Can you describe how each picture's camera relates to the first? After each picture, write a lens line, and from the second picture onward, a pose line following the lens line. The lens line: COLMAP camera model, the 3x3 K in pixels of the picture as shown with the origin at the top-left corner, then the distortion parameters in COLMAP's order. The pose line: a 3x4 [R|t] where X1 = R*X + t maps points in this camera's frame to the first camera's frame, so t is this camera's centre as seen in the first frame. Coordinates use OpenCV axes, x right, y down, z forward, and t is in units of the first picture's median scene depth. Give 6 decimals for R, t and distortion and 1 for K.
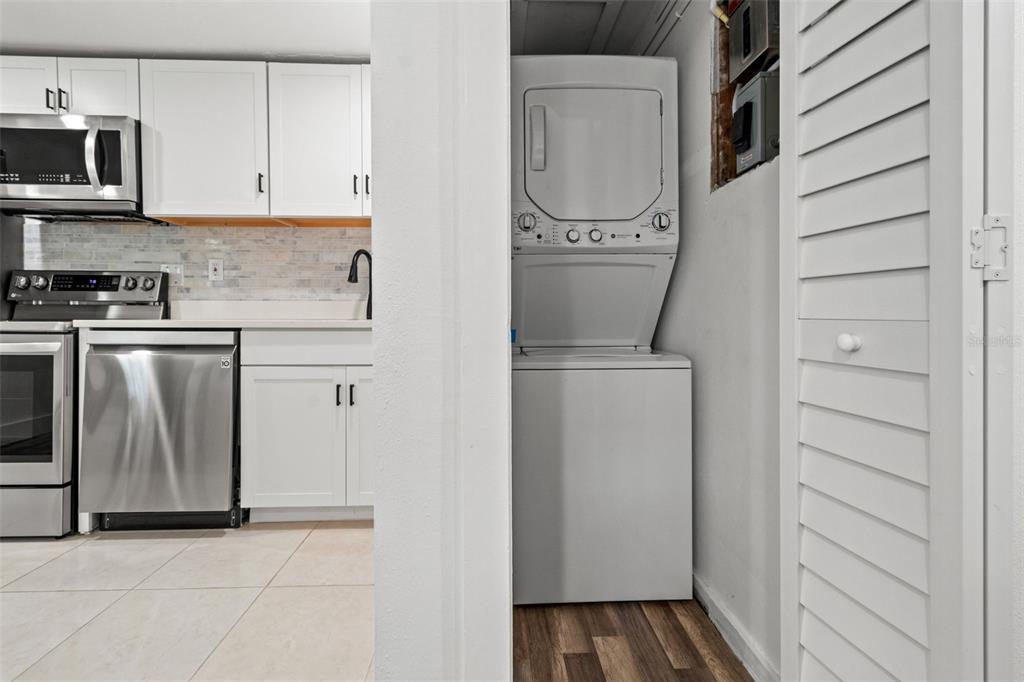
lens RADIAL K [[474.1, 0, 507.1], [0, 474.1, 317.6], [0, 0, 1]] dist [0.001638, 0.000753]
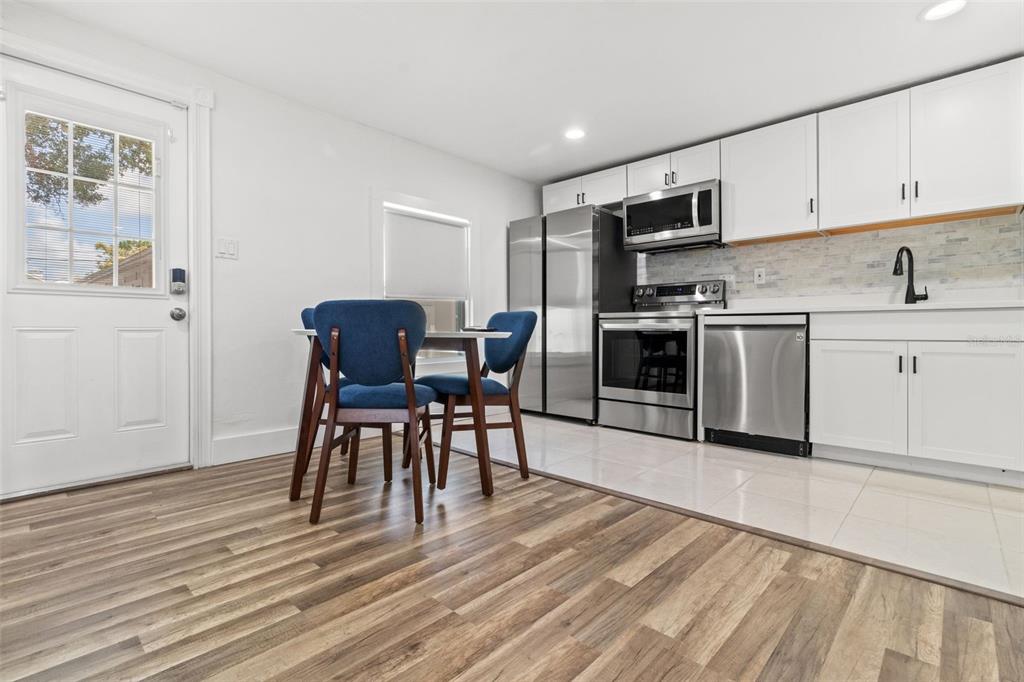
lens RADIAL K [[467.9, 0, 513.4], [0, 467.9, 332.6], [0, 0, 1]] dist [-0.001100, -0.000012]
pose [[0.700679, 0.001906, -0.713474, -0.157691], [-0.003150, 0.999995, -0.000421, 0.068452], [0.713470, 0.002542, 0.700681, -0.468616]]
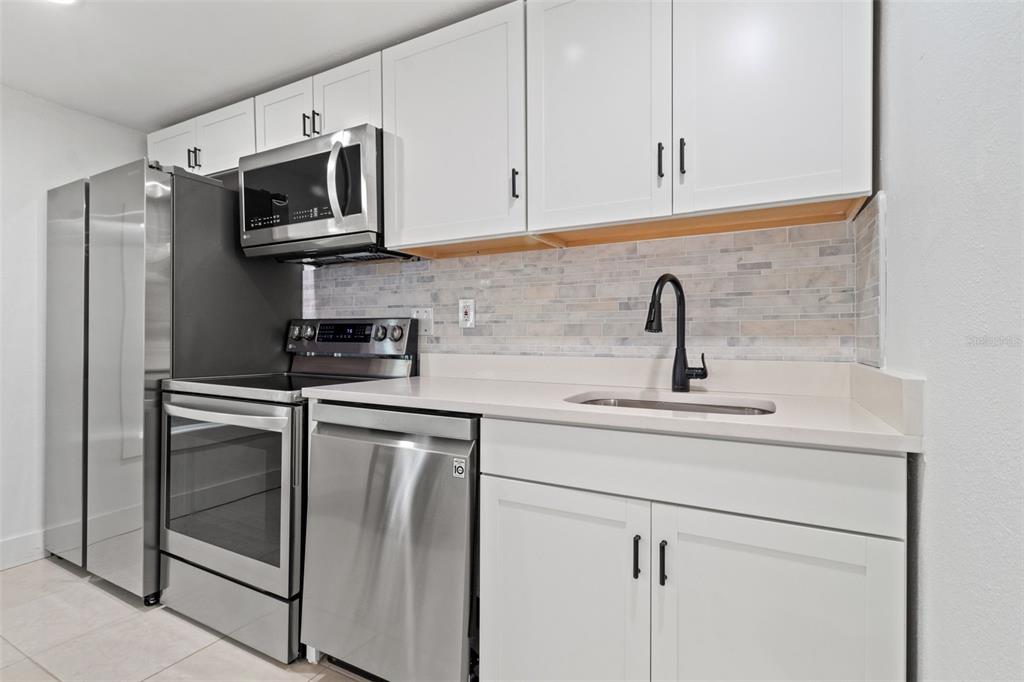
lens RADIAL K [[479.7, 0, 512.0], [0, 479.7, 341.0], [0, 0, 1]] dist [-0.000550, 0.000085]
pose [[0.865287, 0.004628, -0.501256, -0.172297], [-0.005960, 0.999982, -0.001056, -0.058387], [0.501242, 0.003901, 0.865299, 0.387493]]
